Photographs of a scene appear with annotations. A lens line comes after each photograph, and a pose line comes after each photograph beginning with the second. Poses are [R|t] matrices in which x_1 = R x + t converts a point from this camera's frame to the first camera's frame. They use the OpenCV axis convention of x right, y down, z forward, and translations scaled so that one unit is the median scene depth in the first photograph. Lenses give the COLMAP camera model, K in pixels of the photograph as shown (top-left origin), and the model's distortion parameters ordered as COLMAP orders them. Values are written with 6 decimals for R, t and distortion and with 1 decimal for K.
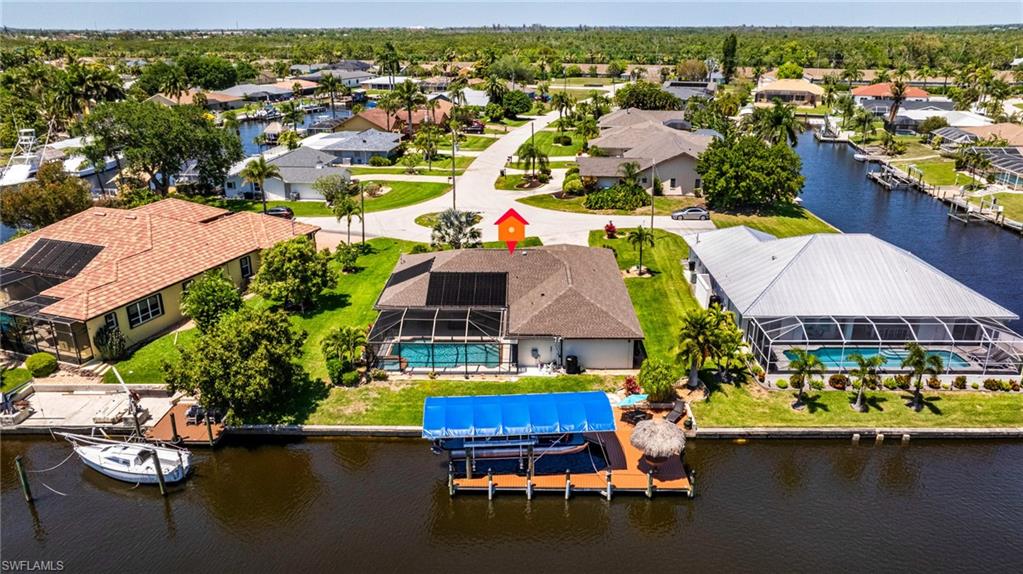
lens RADIAL K [[717.6, 0, 511.5], [0, 717.6, 287.0], [0, 0, 1]] dist [-0.023112, 0.003644]
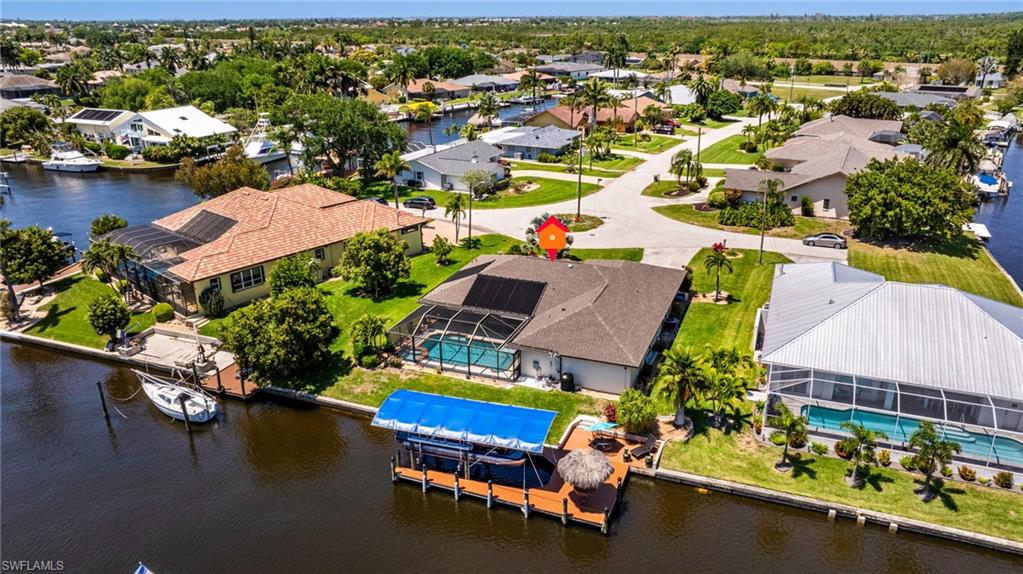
lens RADIAL K [[715.8, 0, 511.5], [0, 715.8, 287.0], [0, 0, 1]] dist [-0.034185, 0.035140]
pose [[0.937108, 0.121308, -0.327280, 0.292255], [-0.116073, 0.992604, 0.035557, -0.046788], [0.329173, 0.004667, 0.944258, 0.015298]]
